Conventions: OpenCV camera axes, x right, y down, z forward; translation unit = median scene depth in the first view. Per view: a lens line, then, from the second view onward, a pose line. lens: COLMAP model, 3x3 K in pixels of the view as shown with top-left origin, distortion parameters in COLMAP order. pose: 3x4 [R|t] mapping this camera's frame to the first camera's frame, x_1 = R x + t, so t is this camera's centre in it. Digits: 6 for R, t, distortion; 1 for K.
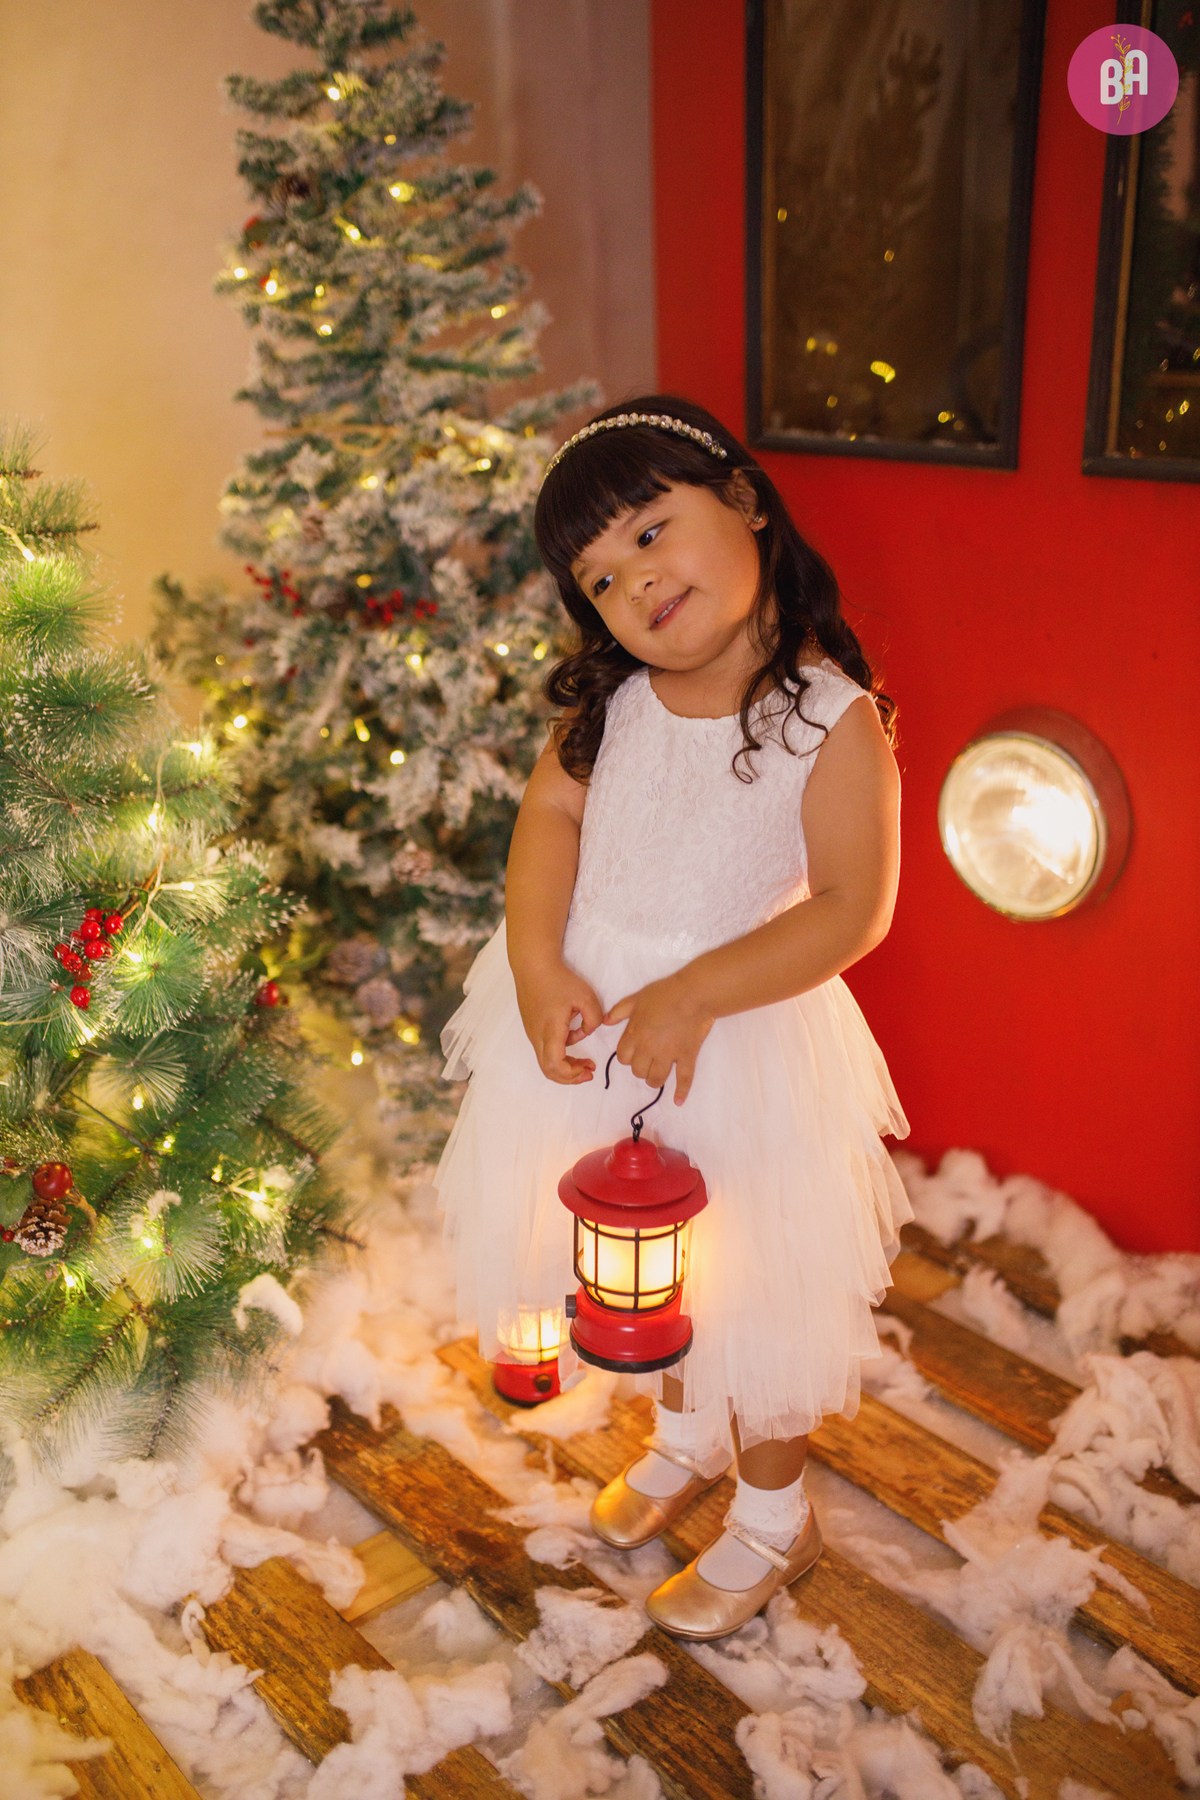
lens RADIAL K [[1735.6, 0, 600.0], [0, 1735.6, 900.0], [0, 0, 1]] dist [-0.082940, 0.103963]
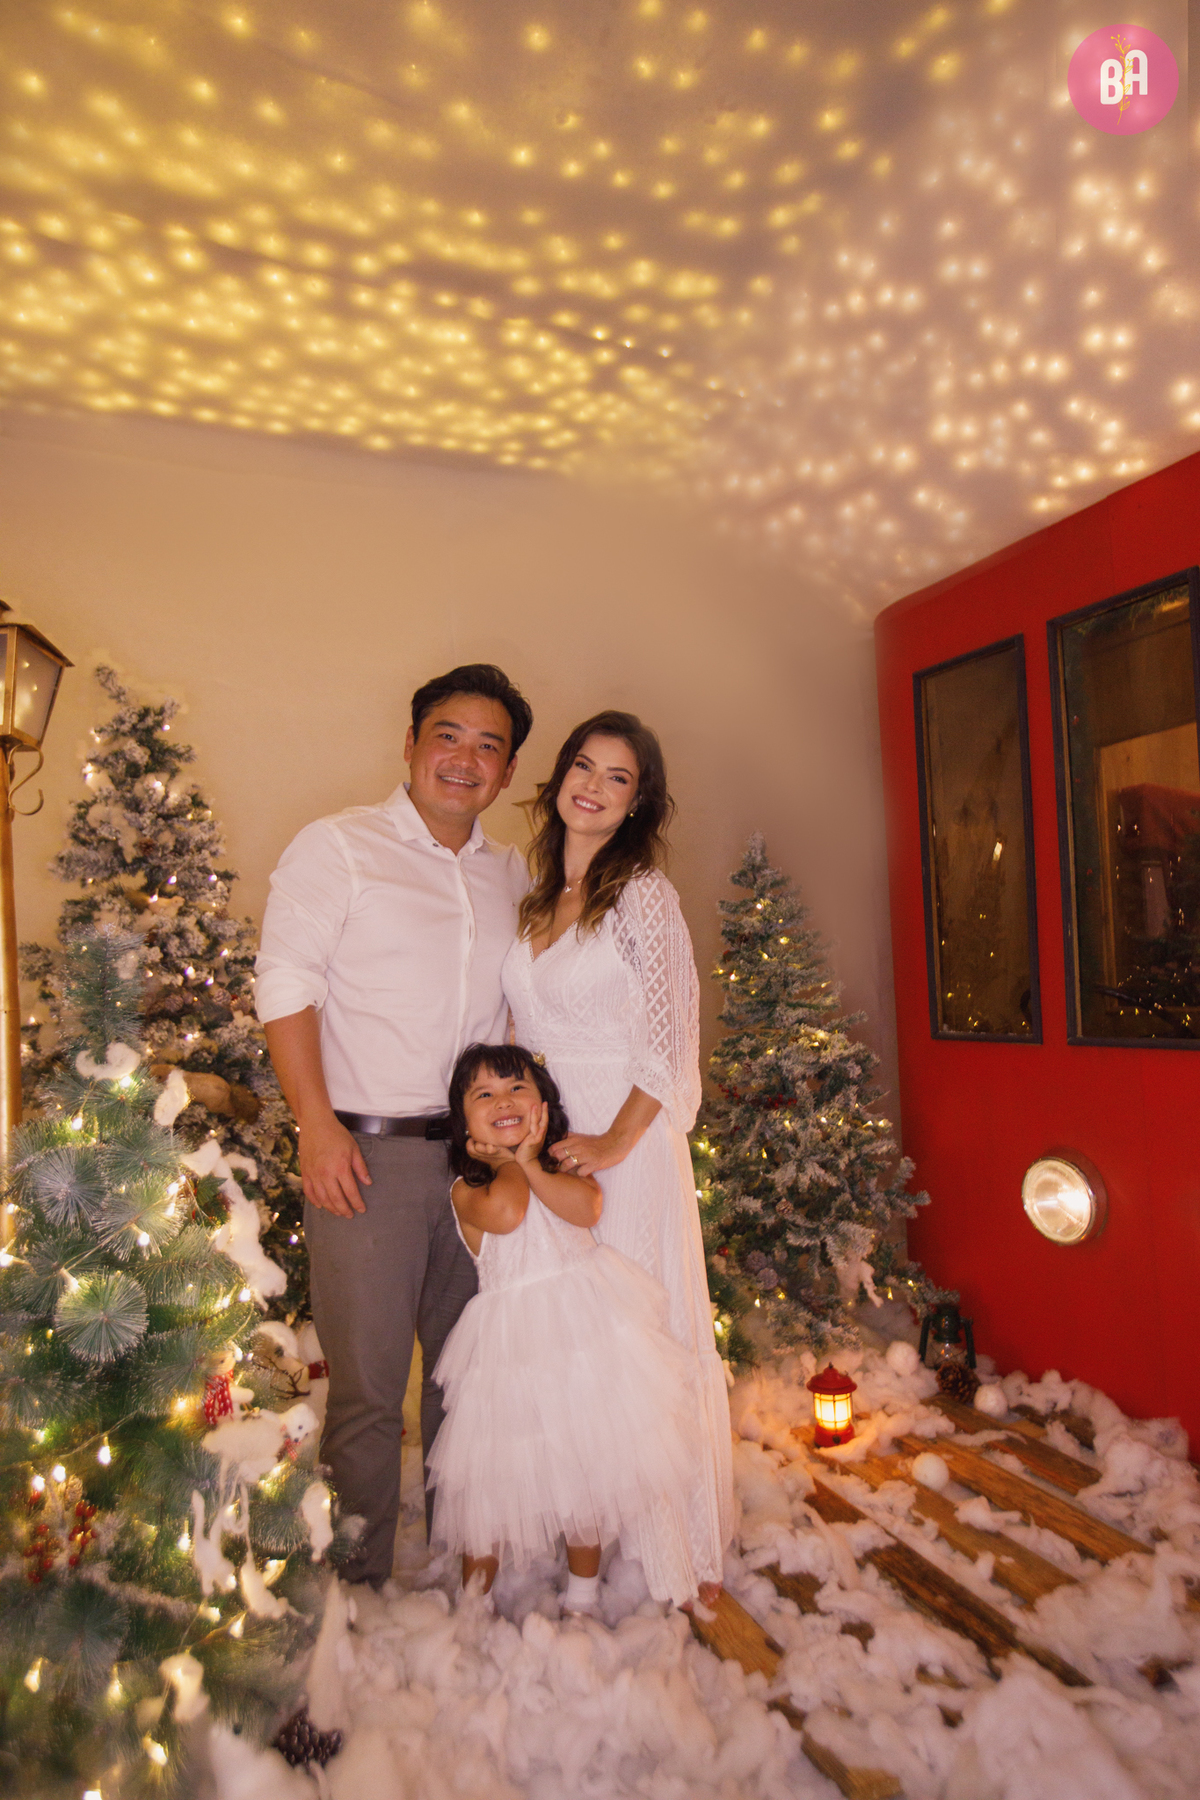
lens RADIAL K [[1062.0, 0, 611.4], [0, 1062.0, 920.8], [0, 0, 1]] dist [-0.061423, 0.064429]
pose [[0.962203, -0.026512, -0.271039, 0.065069], [-0.078858, 0.925487, -0.370479, 0.167500], [0.260665, 0.377849, 0.888416, -0.485251]]
